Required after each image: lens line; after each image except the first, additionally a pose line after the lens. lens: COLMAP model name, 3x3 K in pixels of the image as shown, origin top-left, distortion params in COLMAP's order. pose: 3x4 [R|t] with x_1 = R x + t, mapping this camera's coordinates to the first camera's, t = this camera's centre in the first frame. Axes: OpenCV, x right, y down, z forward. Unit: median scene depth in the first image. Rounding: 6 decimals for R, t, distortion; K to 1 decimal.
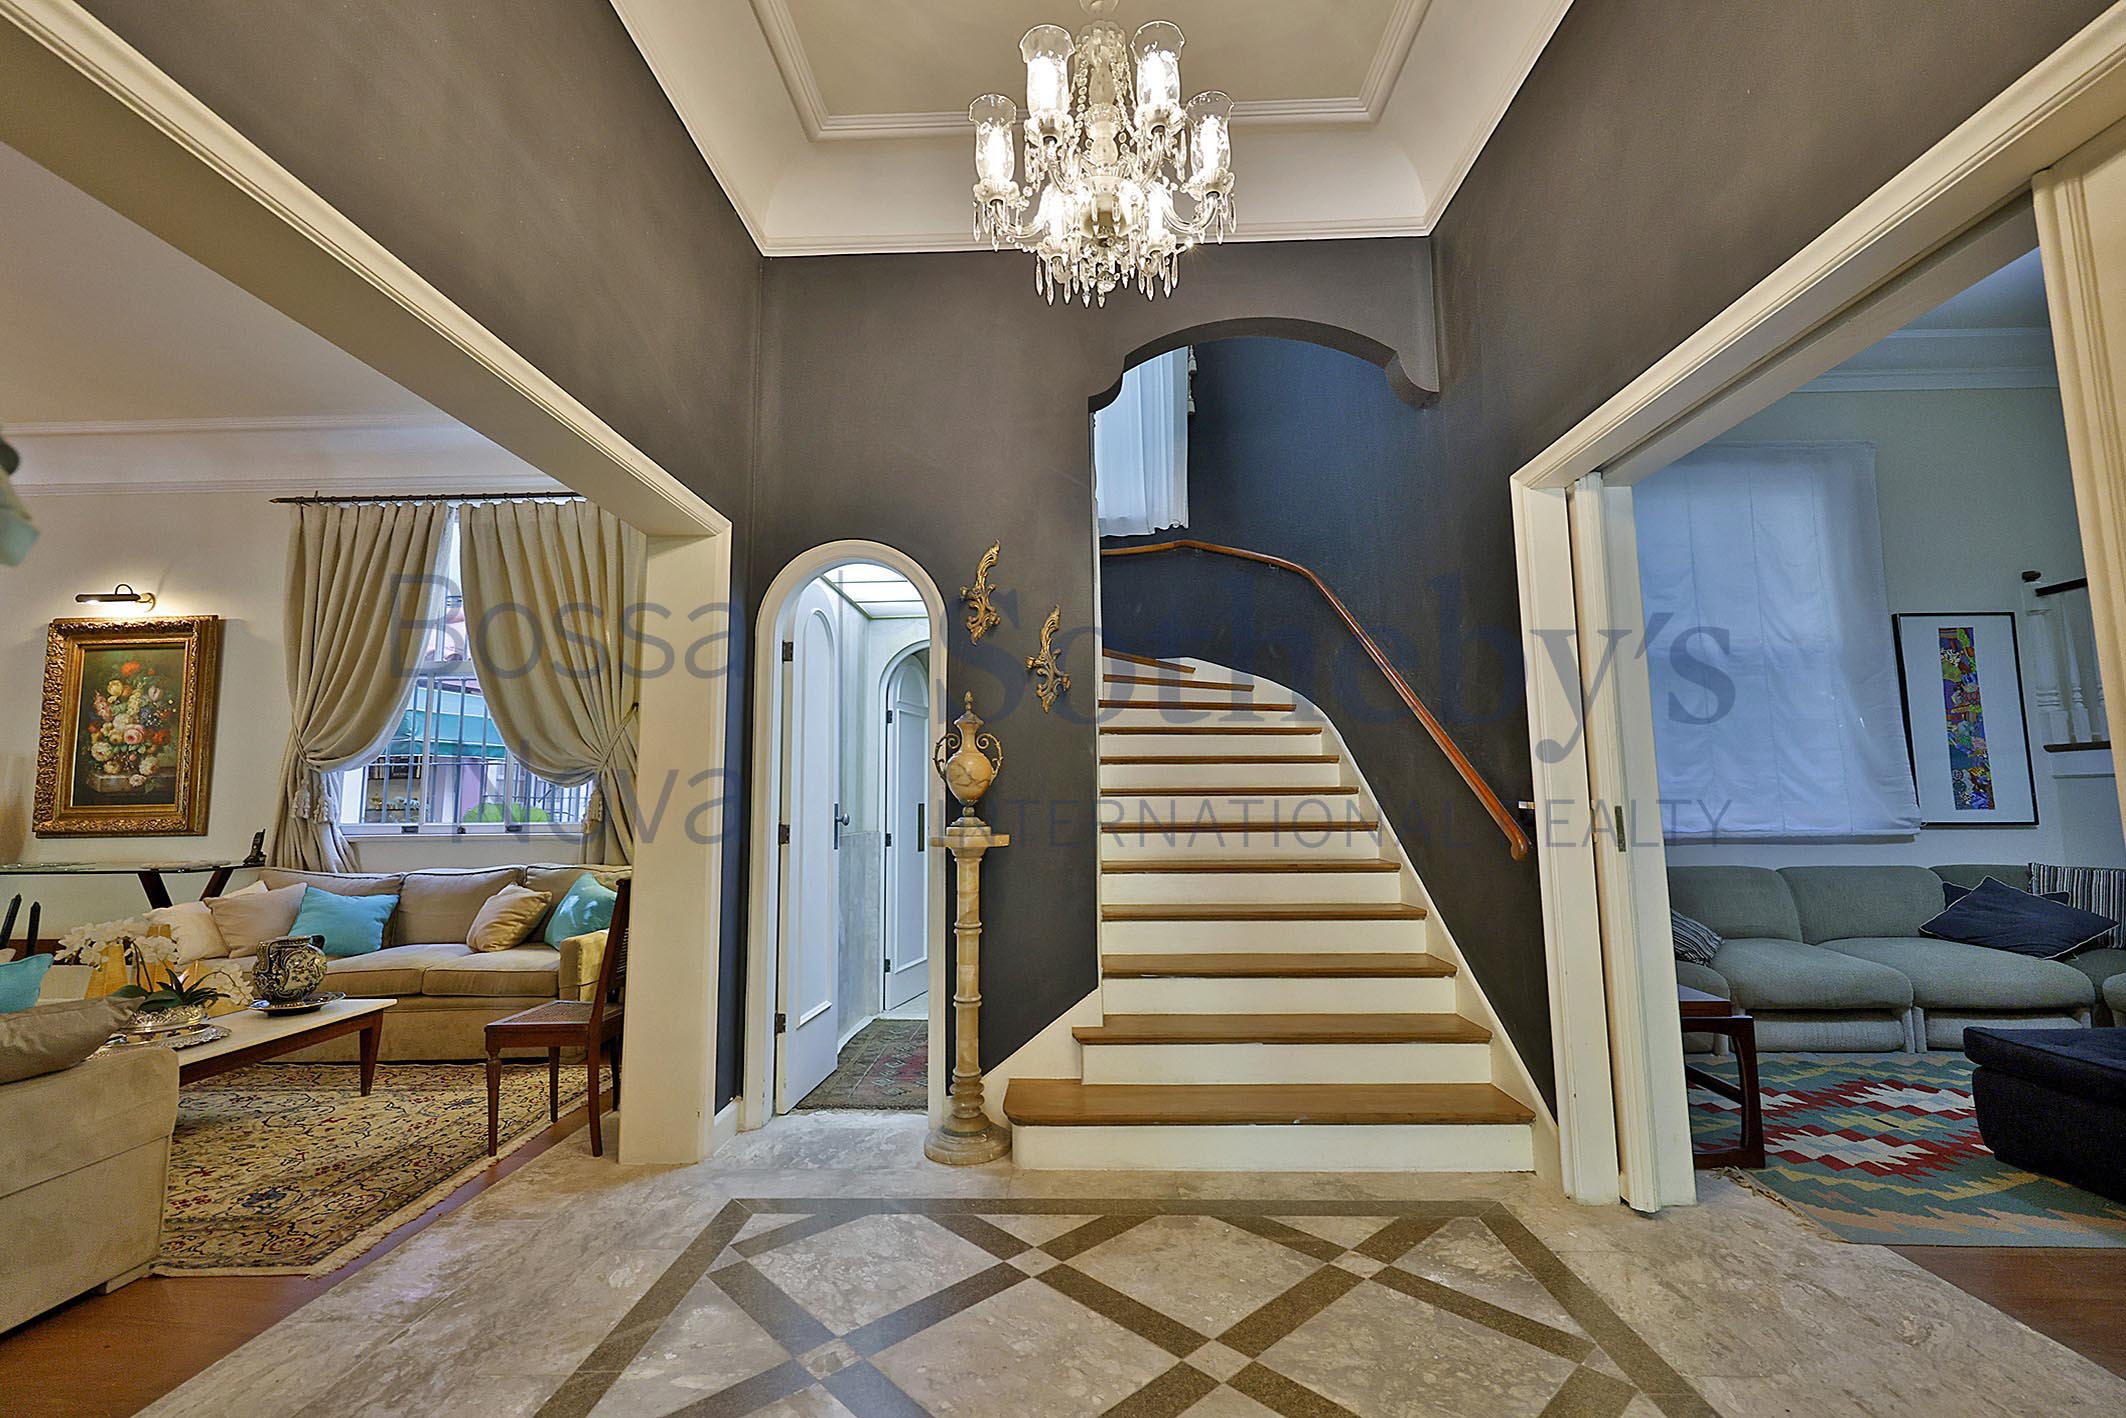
lens RADIAL K [[909.2, 0, 1065.3], [0, 909.2, 701.6], [0, 0, 1]] dist [-0.002492, 0.000506]
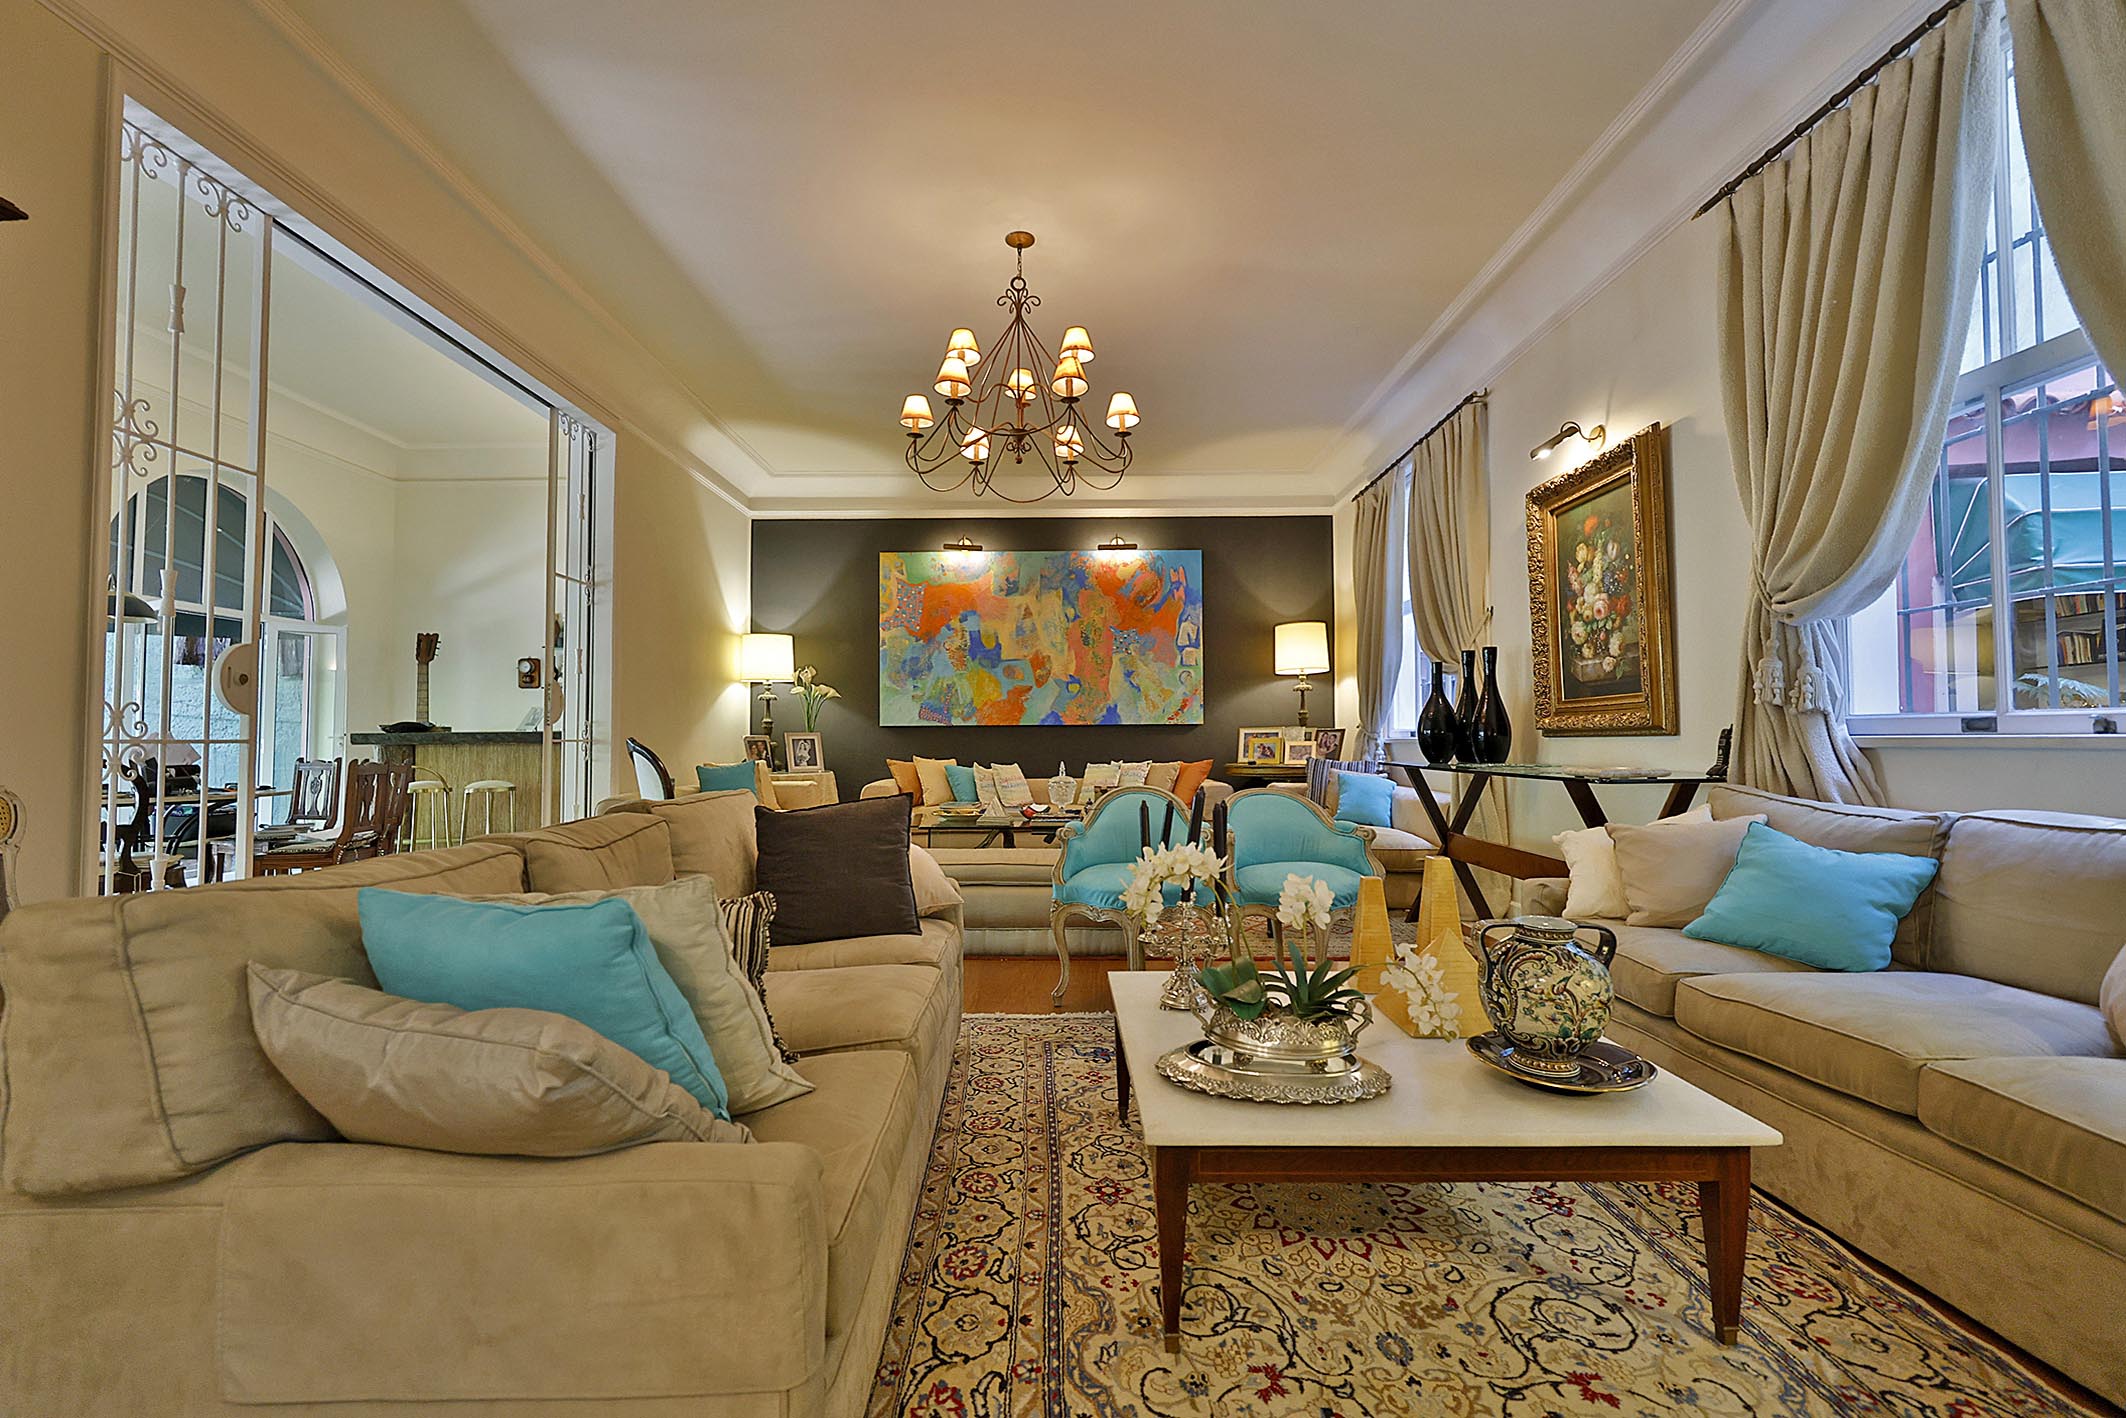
lens RADIAL K [[909.2, 0, 1055.8], [0, 909.2, 709.7], [0, 0, 1]] dist [-0.002492, 0.000506]
pose [[0.020261, -0.021403, -0.999566, -0.273485], [0.112282, 0.993495, -0.018997, 0.093942], [0.993470, -0.111849, 0.022532, 0.545932]]
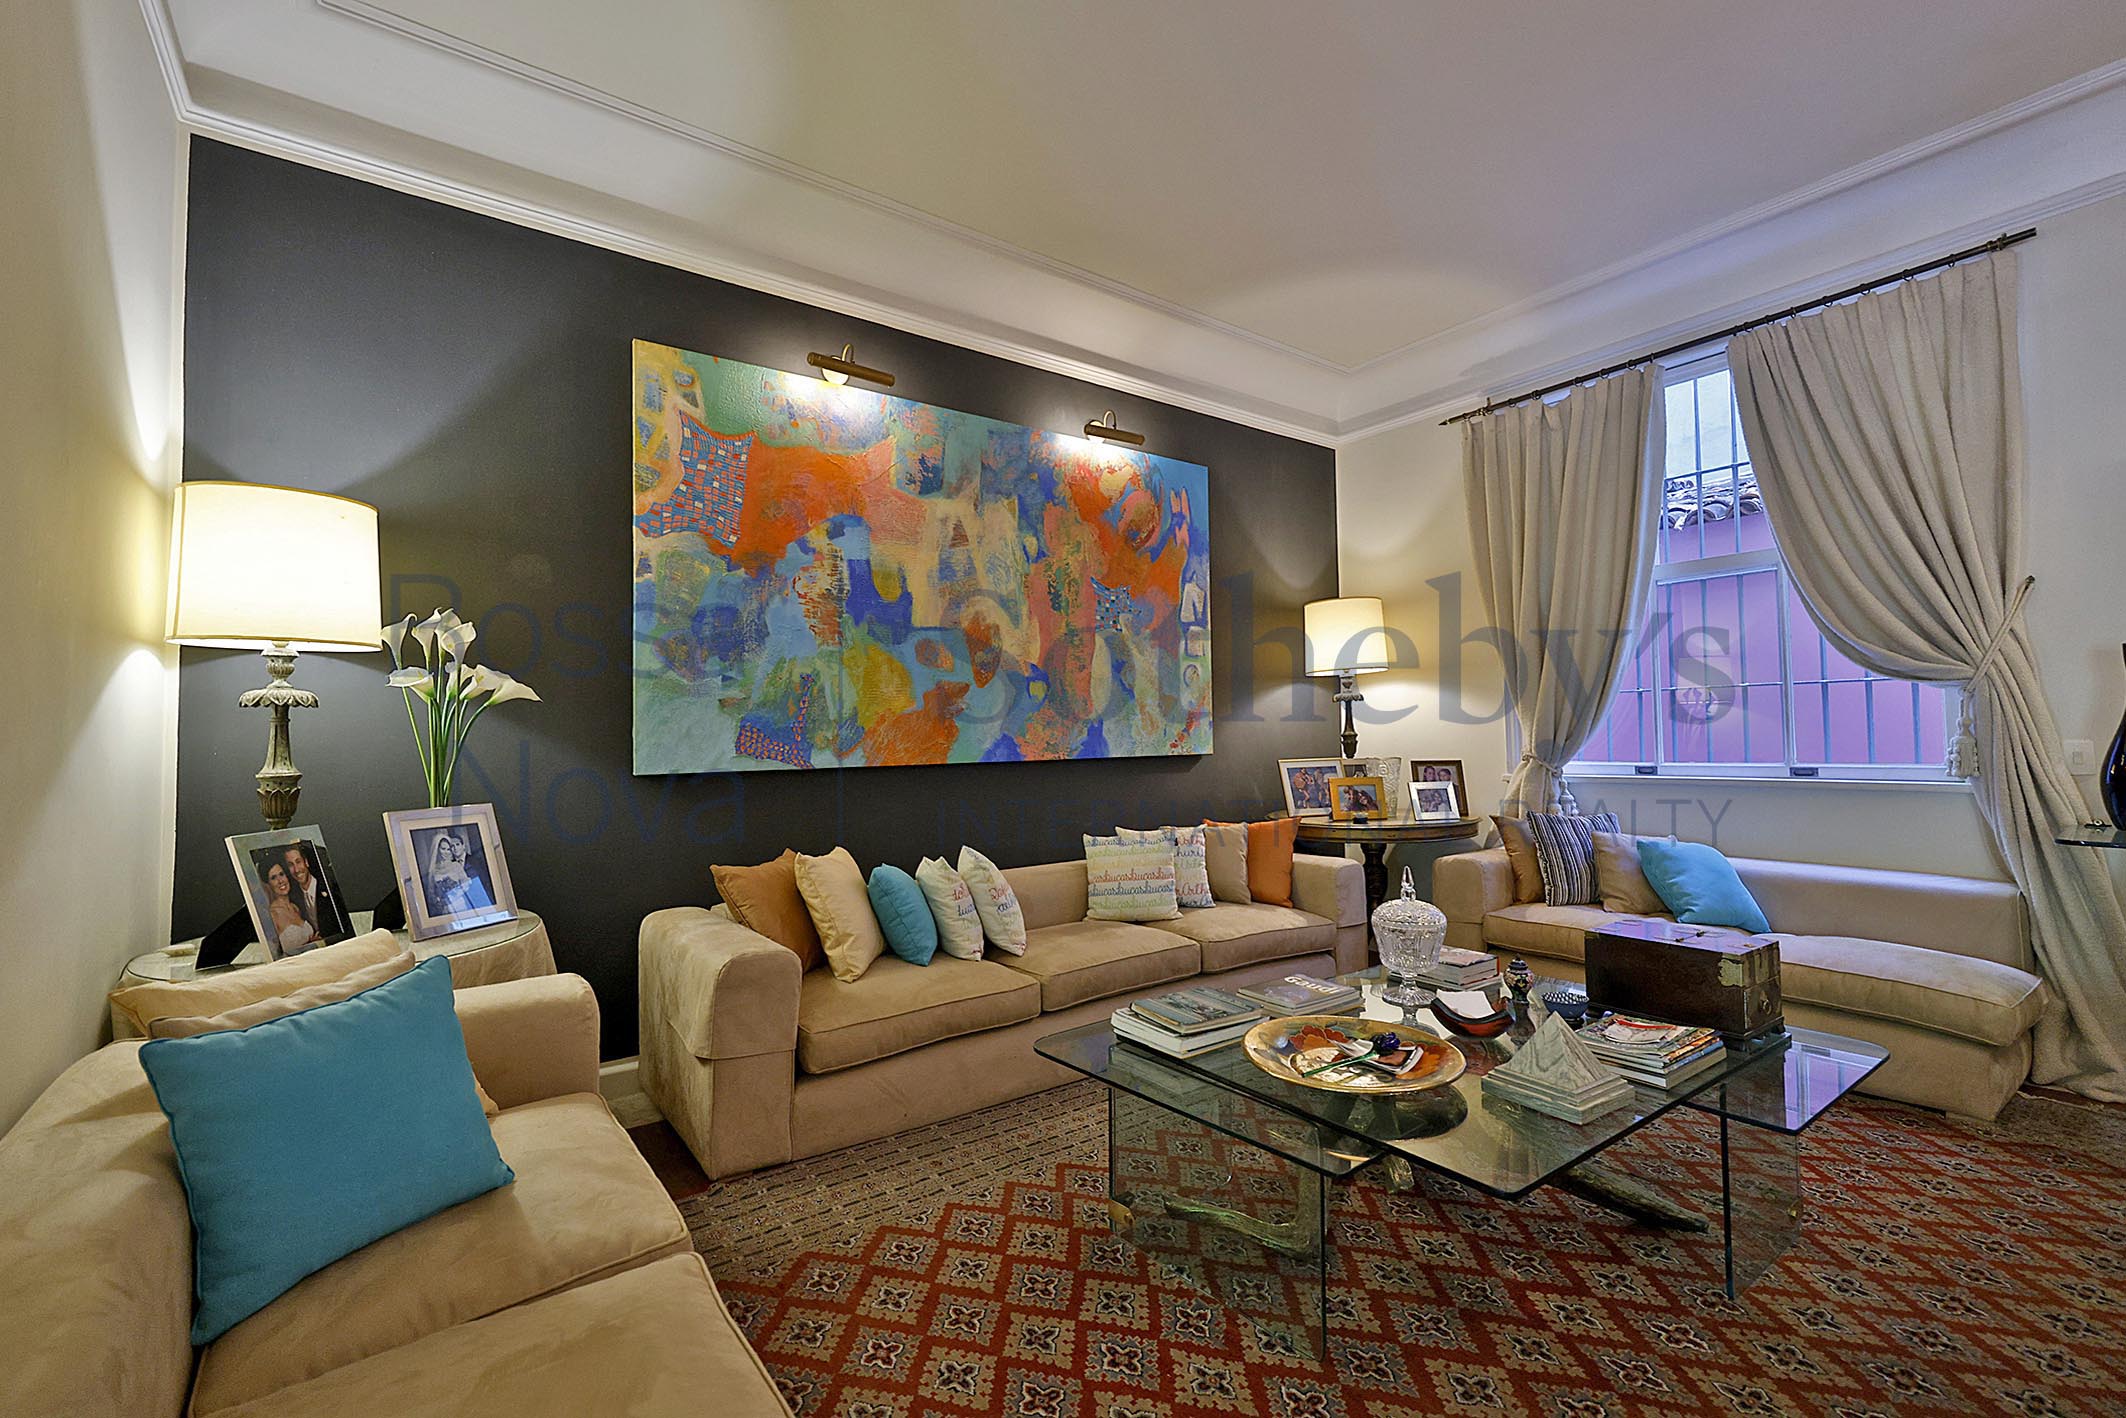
lens RADIAL K [[909.2, 0, 1059.4], [0, 909.2, 716.0], [0, 0, 1]] dist [-0.002492, 0.000506]
pose [[0.620257, -0.018191, -0.784188, -1.250960], [0.095650, 0.994024, 0.052596, 0.006933], [0.778545, -0.107631, 0.618290, 0.092498]]
